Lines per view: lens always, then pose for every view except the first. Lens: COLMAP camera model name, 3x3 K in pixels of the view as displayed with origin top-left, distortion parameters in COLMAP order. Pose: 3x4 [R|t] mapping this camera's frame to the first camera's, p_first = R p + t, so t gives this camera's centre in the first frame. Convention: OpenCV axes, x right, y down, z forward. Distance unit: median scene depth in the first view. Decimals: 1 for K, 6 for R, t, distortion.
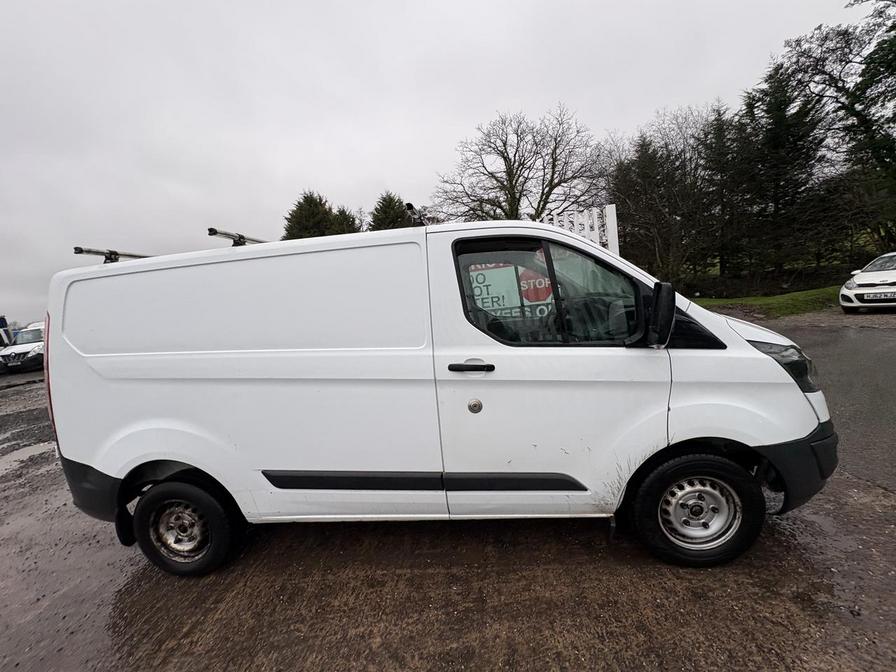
lens RADIAL K [[355.7, 0, 451.2], [0, 355.7, 331.2], [0, 0, 1]] dist [0.001087, -0.000641]
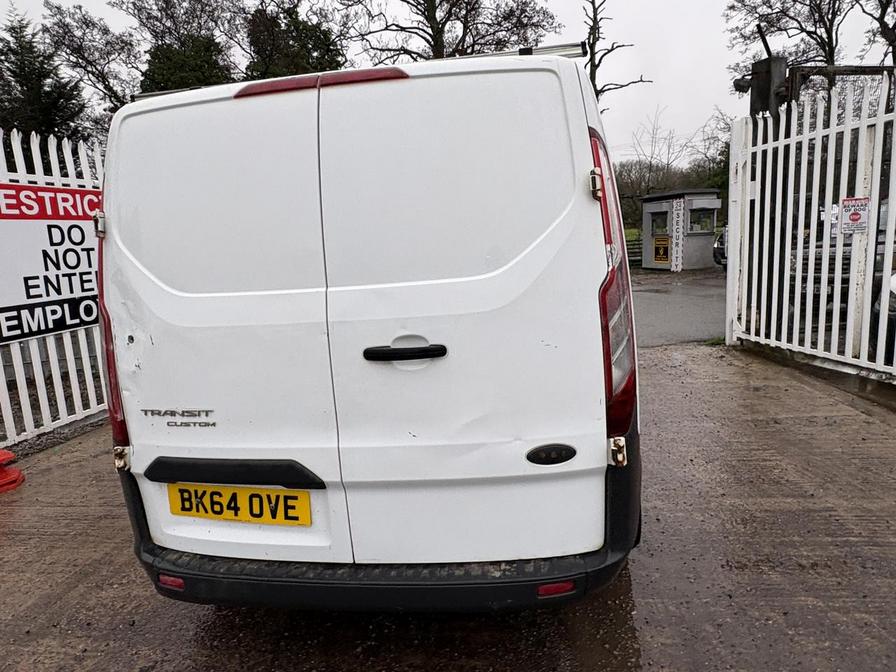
lens RADIAL K [[547.3, 0, 448.5], [0, 547.3, 331.8], [0, 0, 1]] dist [-0.002825, 0.002765]
pose [[0.041548, -0.044453, 0.998147, -0.280671], [0.168384, 0.985032, 0.036860, 0.021539], [-0.984846, 0.166540, 0.048411, 0.181362]]
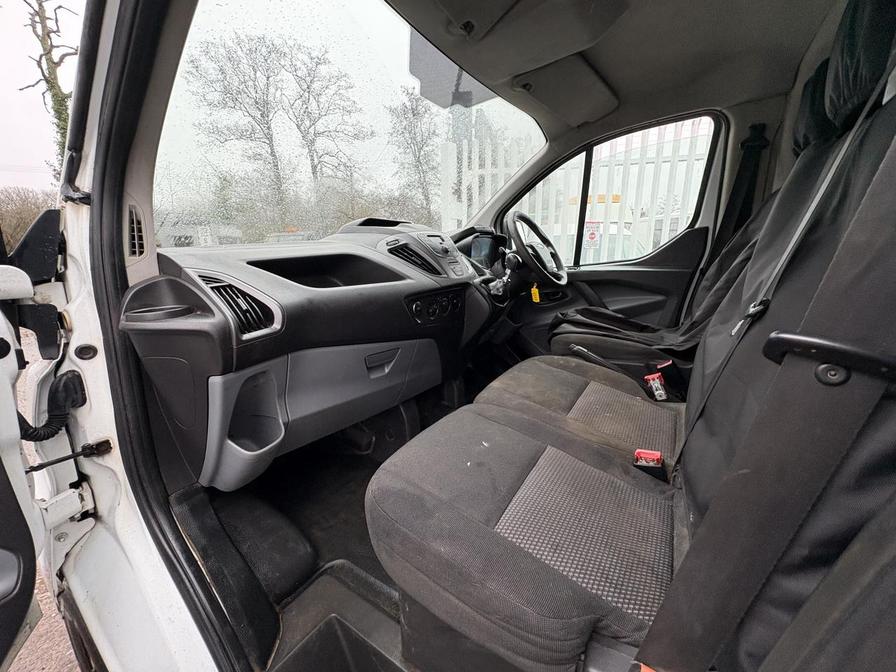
lens RADIAL K [[355.7, 0, 447.9], [0, 355.7, 336.1], [0, 0, 1]] dist [0.001087, -0.000641]
pose [[-0.882626, 0.026168, 0.469347, 0.015591], [0.173695, 0.945943, 0.273901, -0.013585], [-0.436808, 0.323276, -0.839459, 0.255320]]
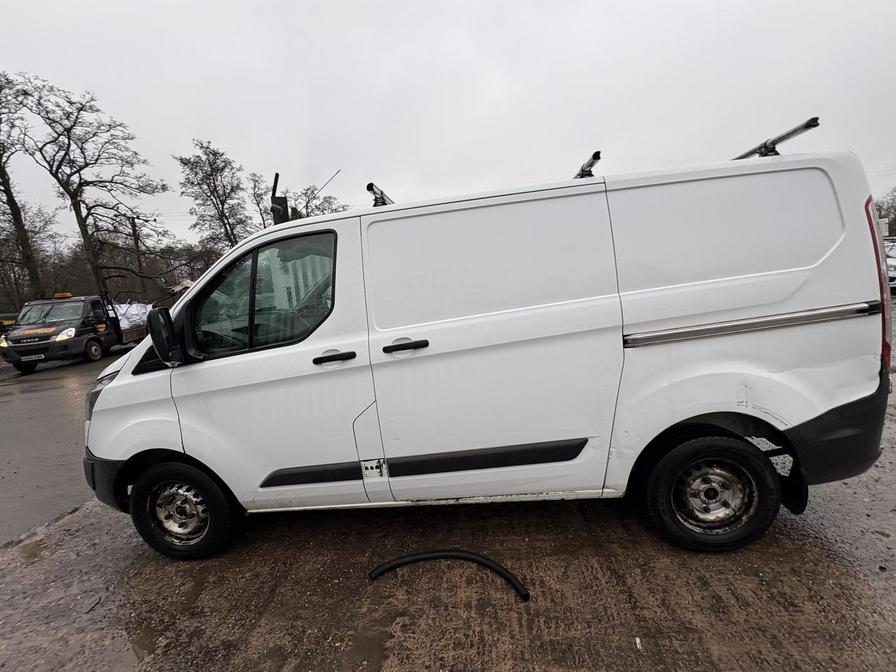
lens RADIAL K [[355.7, 0, 447.5], [0, 355.7, 333.4], [0, 0, 1]] dist [0.001087, -0.000641]
pose [[-0.980357, 0.195824, 0.023535, -0.028701], [0.195854, 0.952456, 0.233387, -0.030580], [0.023286, 0.233412, -0.972099, 0.370091]]
